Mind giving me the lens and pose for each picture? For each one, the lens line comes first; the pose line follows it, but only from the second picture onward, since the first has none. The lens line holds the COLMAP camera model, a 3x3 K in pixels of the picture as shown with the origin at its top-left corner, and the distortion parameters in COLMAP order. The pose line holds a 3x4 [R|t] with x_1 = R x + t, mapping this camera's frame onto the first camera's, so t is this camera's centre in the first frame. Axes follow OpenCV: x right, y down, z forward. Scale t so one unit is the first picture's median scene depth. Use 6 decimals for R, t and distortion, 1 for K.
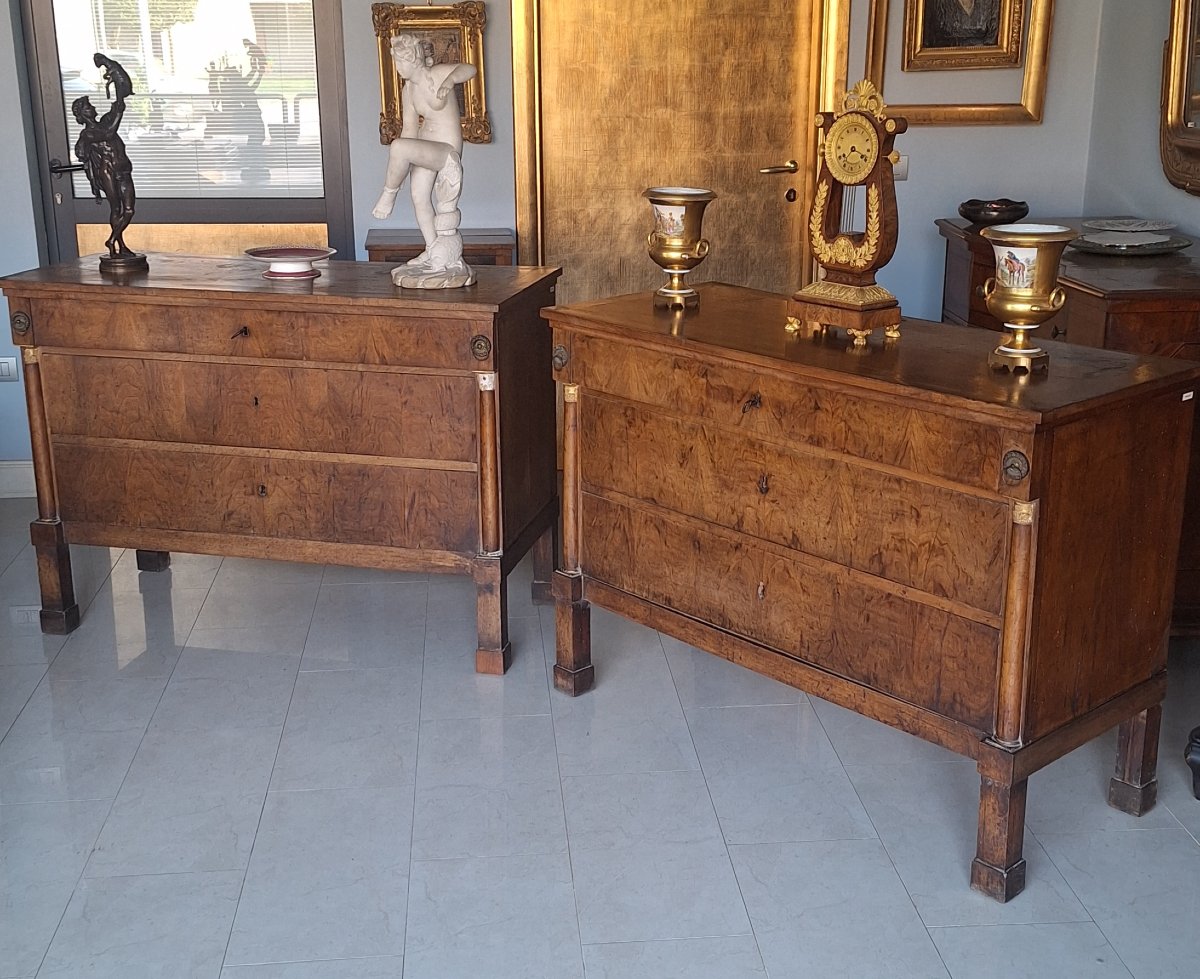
lens RADIAL K [[1567.5, 0, 615.6], [0, 1567.5, 472.7], [0, 0, 1]] dist [0.107949, 0.000000]
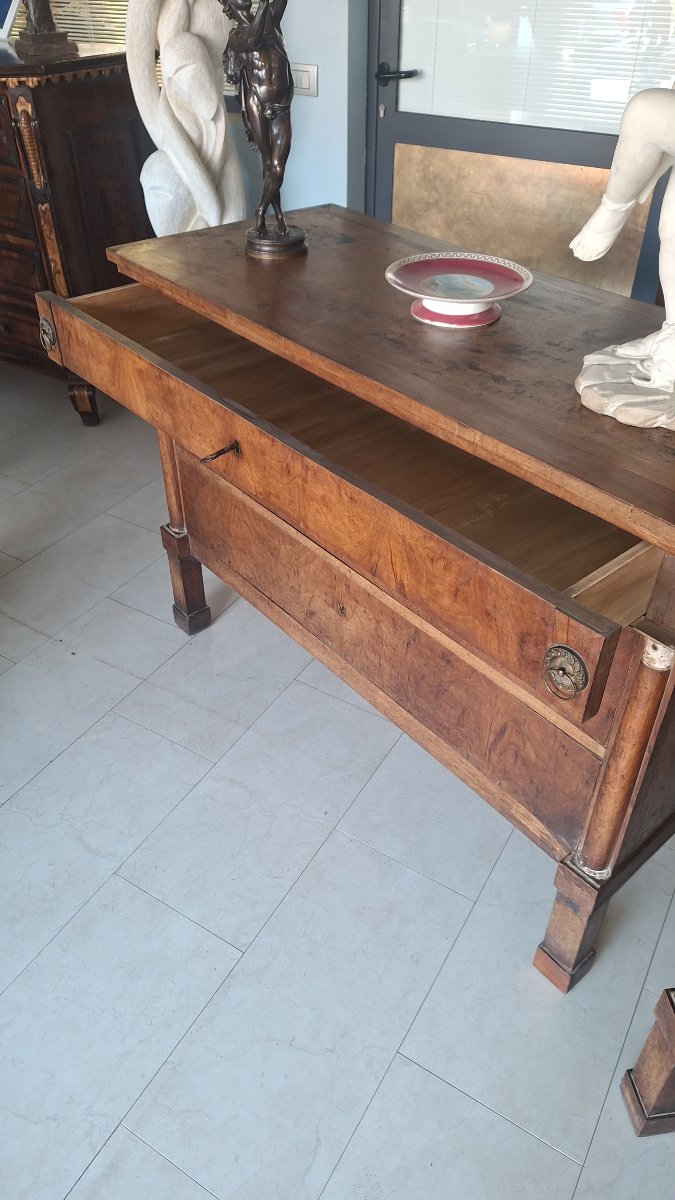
lens RADIAL K [[838.1, 0, 333.2], [0, 838.1, 594.7], [0, 0, 1]] dist [0.099085, -0.125016]
pose [[0.800362, 0.371180, -0.470792, -0.047205], [-0.171046, 0.894025, 0.414080, -0.181116], [0.574598, -0.250887, 0.779033, 0.779630]]
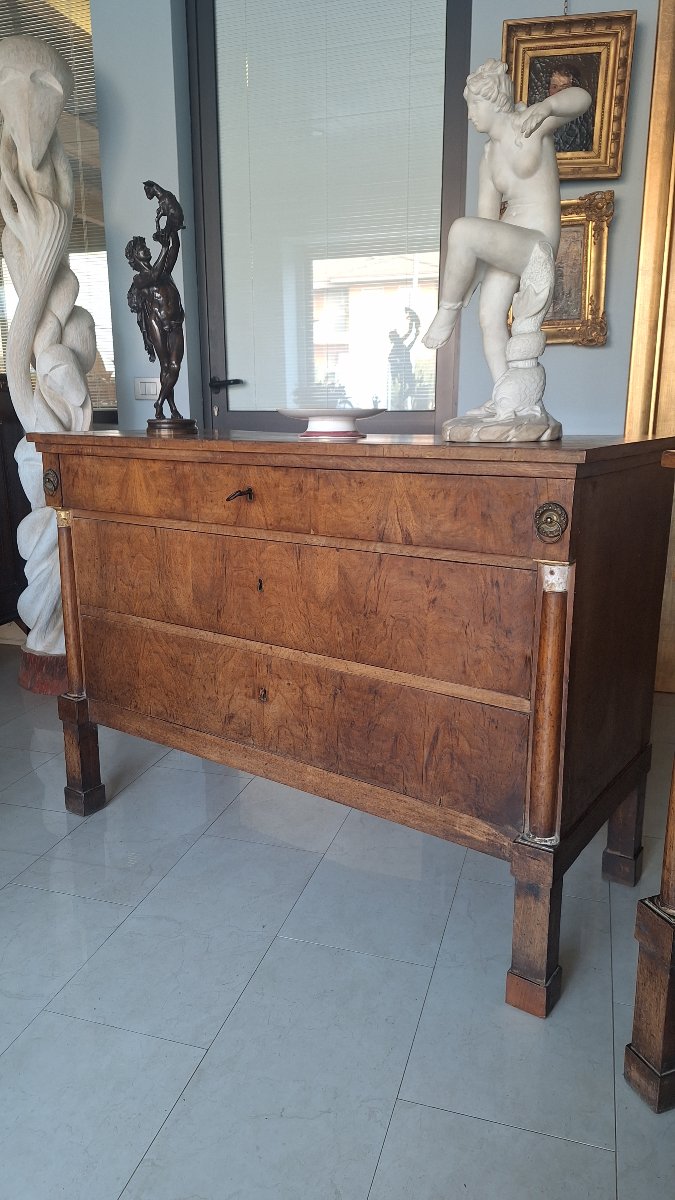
lens RADIAL K [[838.1, 0, 322.3], [0, 838.1, 604.8], [0, 0, 1]] dist [0.099085, -0.125016]
pose [[0.920922, 0.087837, -0.379720, -0.040505], [-0.107212, 0.993779, -0.030136, -0.028433], [0.374710, 0.068463, 0.924611, 0.688980]]
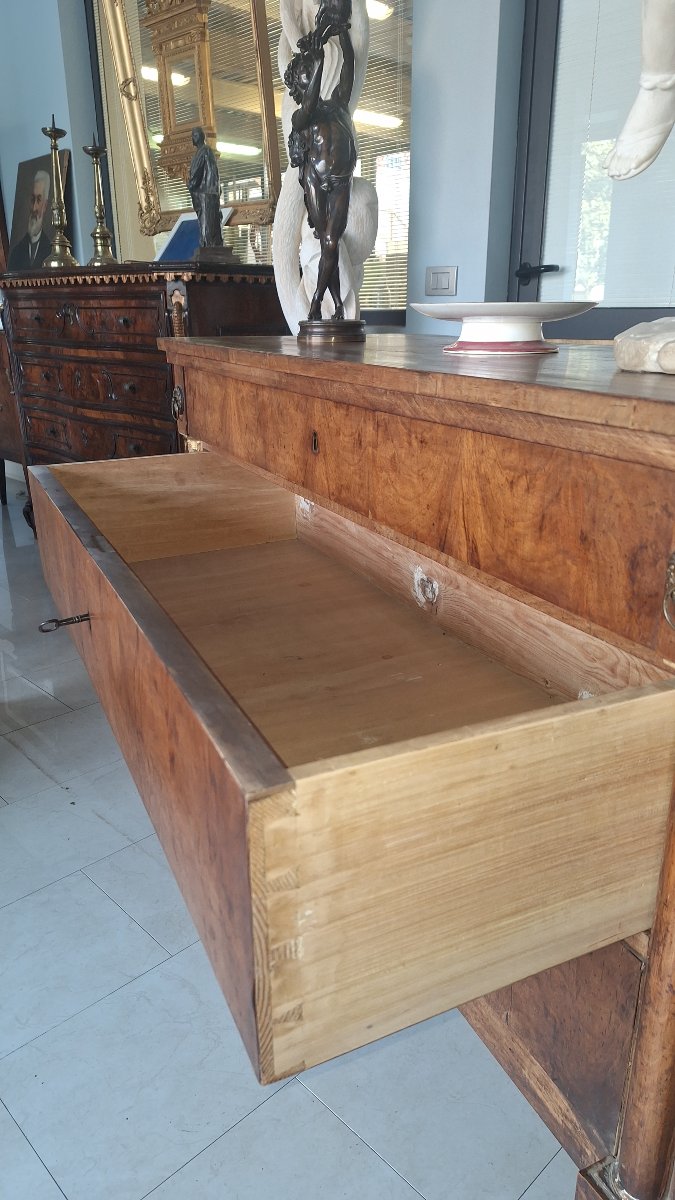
lens RADIAL K [[838.1, 0, 323.5], [0, 838.1, 606.2], [0, 0, 1]] dist [0.099085, -0.125016]
pose [[0.616046, 0.261125, -0.743169, -0.020045], [-0.216944, 0.963213, 0.158606, -0.090003], [0.757246, 0.063518, 0.650034, 0.907808]]
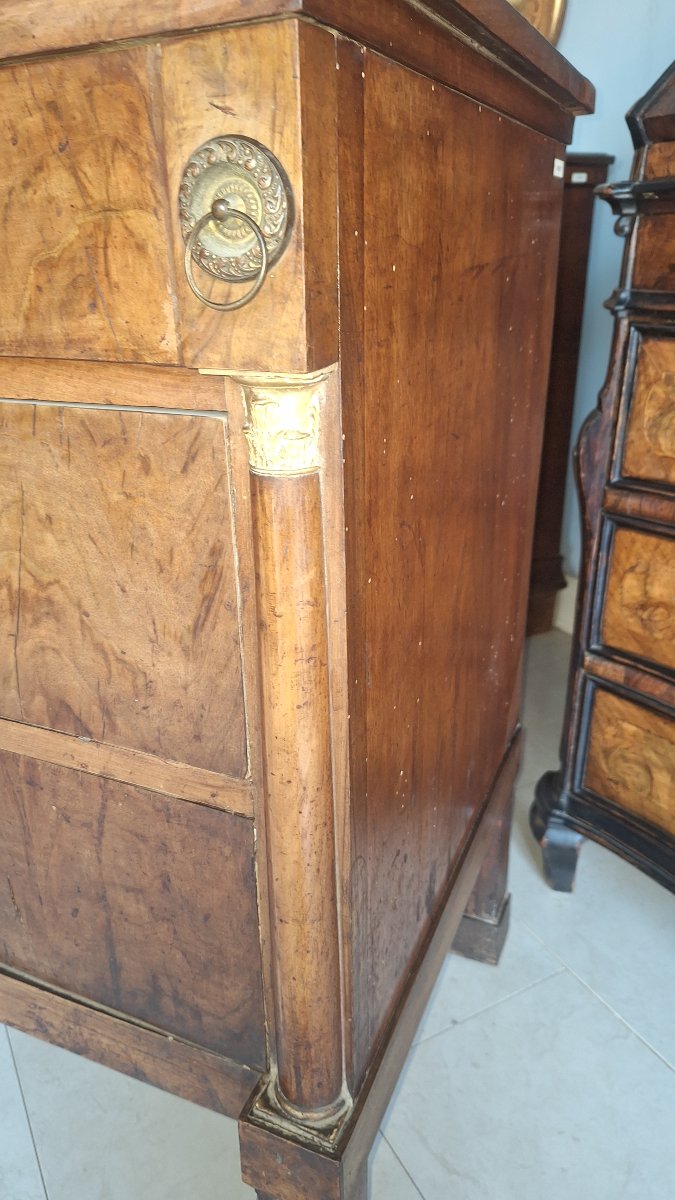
lens RADIAL K [[838.1, 0, 324.5], [0, 838.1, 600.9], [0, 0, 1]] dist [0.099085, -0.125016]
pose [[0.919743, -0.170065, 0.353766, 0.165247], [0.132180, 0.982820, 0.128818, 0.028339], [-0.369595, -0.071719, 0.926421, 0.681838]]
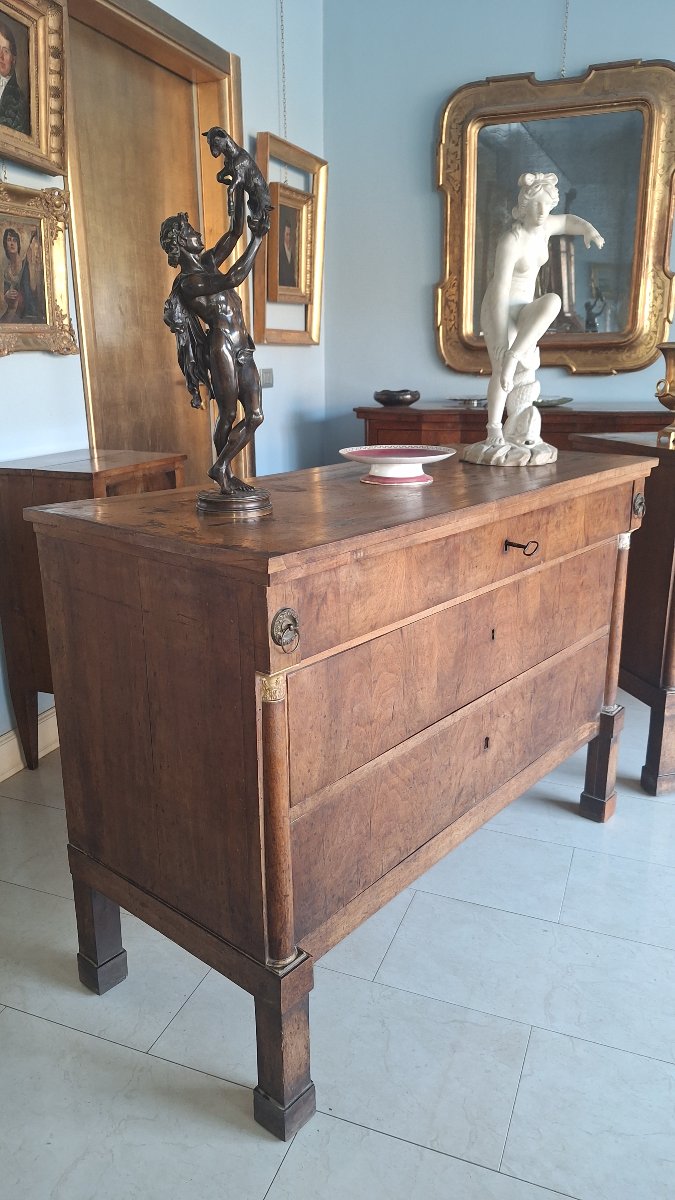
lens RADIAL K [[838.1, 0, 354.1], [0, 838.1, 602.5], [0, 0, 1]] dist [0.099085, -0.125016]
pose [[0.434839, -0.256826, 0.863108, -0.684649], [0.258248, 0.953774, 0.153698, -0.158755], [-0.862683, 0.156062, 0.481063, 0.953250]]
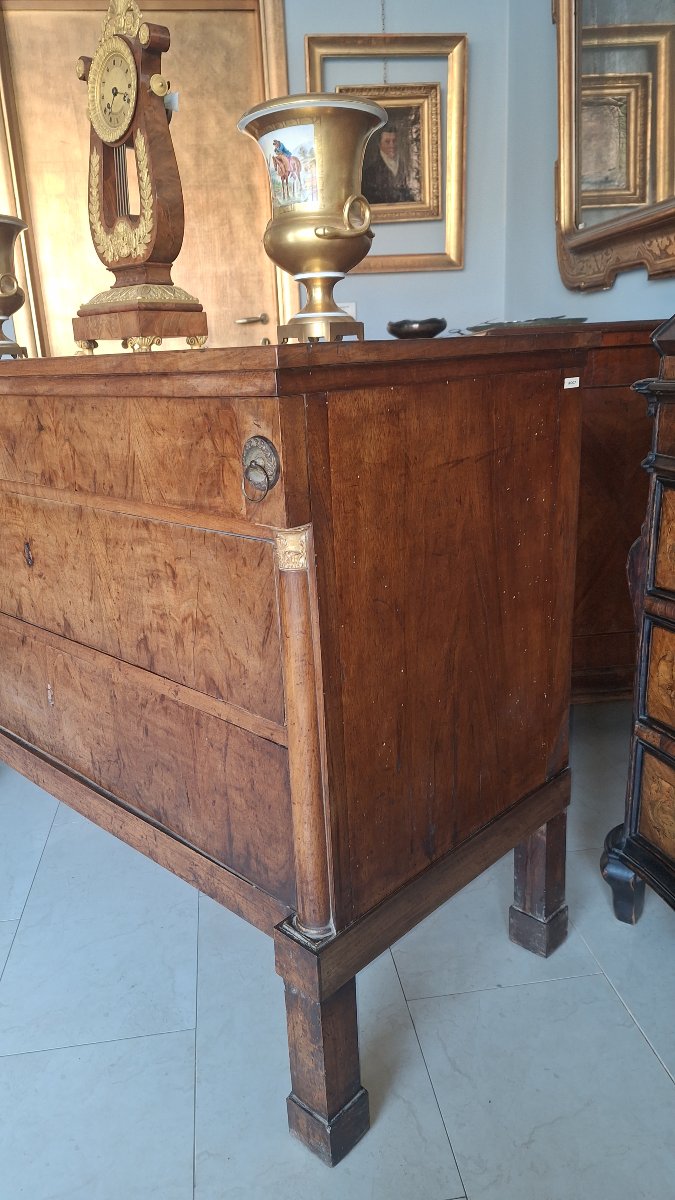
lens RADIAL K [[838.1, 0, 336.4], [0, 838.1, 601.9], [0, 0, 1]] dist [0.099085, -0.125016]
pose [[0.997901, -0.057184, 0.030388, 0.208269], [0.057177, 0.998363, 0.001090, 0.035013], [-0.030400, 0.000650, 0.999538, 0.547503]]
